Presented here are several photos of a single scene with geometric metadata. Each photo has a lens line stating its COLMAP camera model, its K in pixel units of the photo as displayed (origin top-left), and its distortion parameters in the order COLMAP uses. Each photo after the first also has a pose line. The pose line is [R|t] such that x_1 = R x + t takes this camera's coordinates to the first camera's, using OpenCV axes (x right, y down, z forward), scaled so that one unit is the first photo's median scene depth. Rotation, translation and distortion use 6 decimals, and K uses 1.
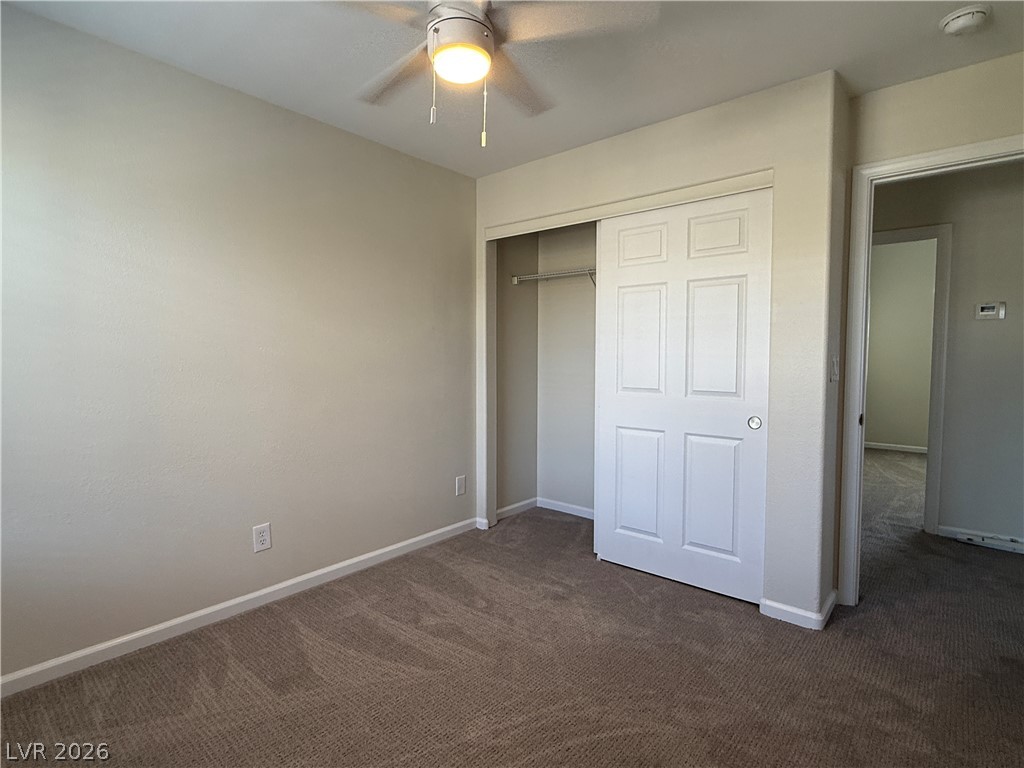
lens RADIAL K [[525.7, 0, 507.1], [0, 525.7, 380.0], [0, 0, 1]] dist [-0.000918, 0.000470]
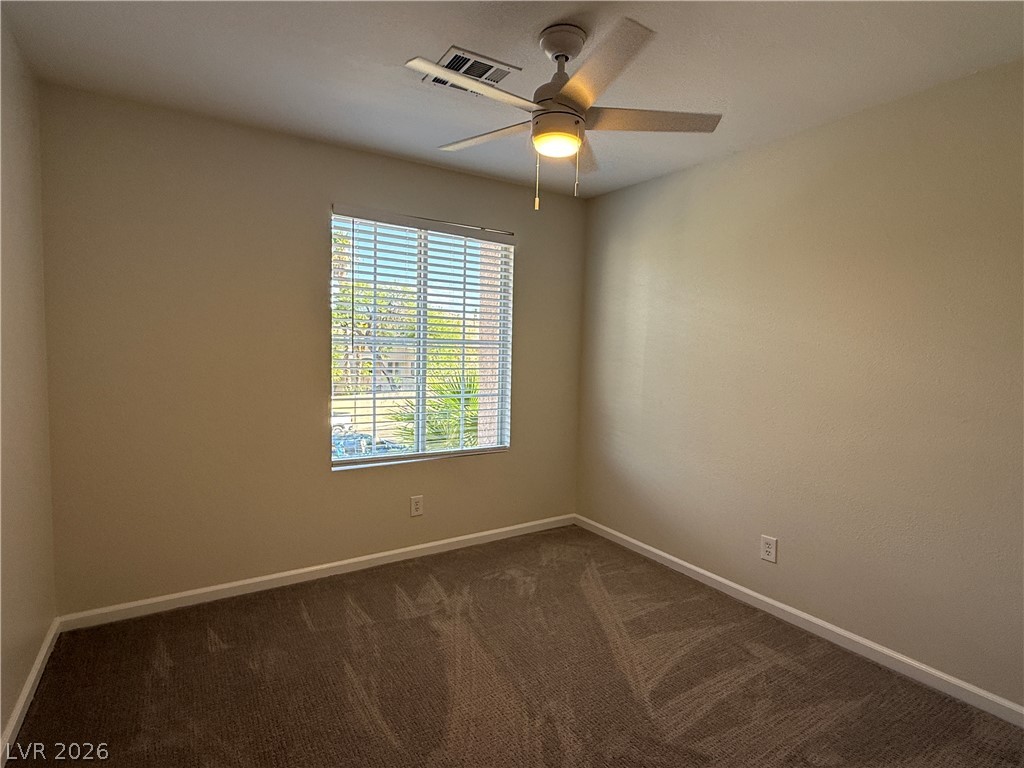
lens RADIAL K [[525.7, 0, 519.1], [0, 525.7, 385.3], [0, 0, 1]] dist [-0.000918, 0.000470]
pose [[-0.280050, 0.052163, -0.958567, 0.684892], [-0.075694, 0.994214, 0.076217, -0.073405], [0.956997, 0.093903, -0.274481, 0.782930]]
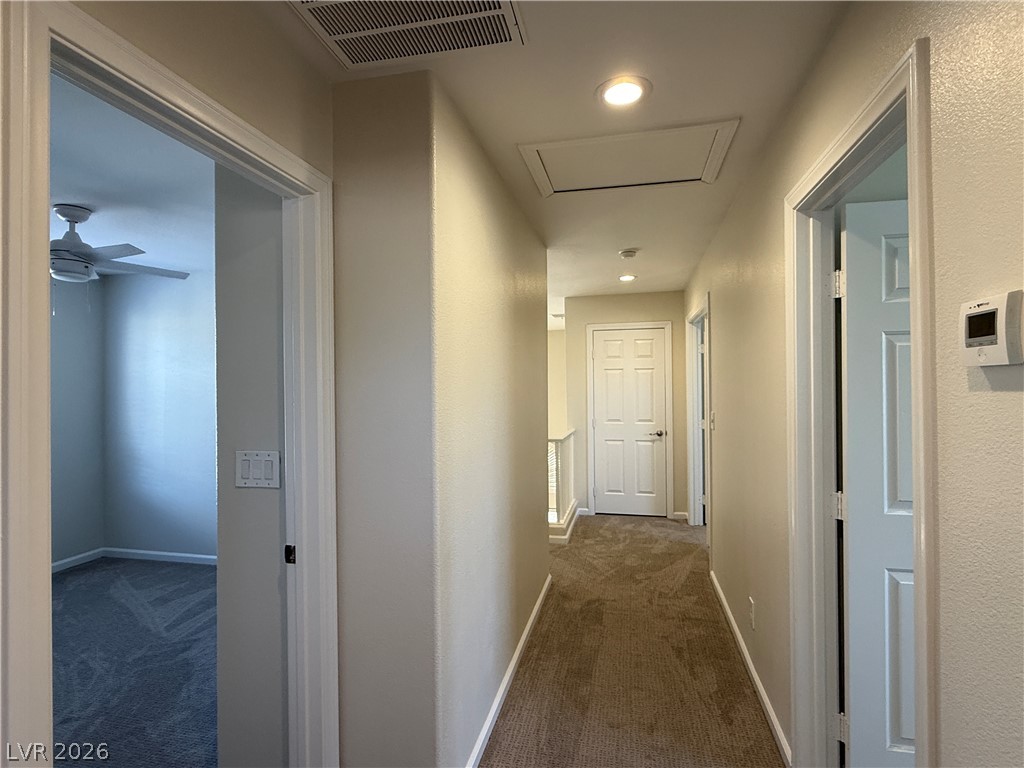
lens RADIAL K [[525.7, 0, 506.8], [0, 525.7, 387.0], [0, 0, 1]] dist [-0.000918, 0.000470]
pose [[0.457767, -0.012487, -0.888985, 1.377051], [-0.033249, 0.998961, -0.031153, -0.115809], [0.888450, 0.043819, 0.456876, 0.926454]]
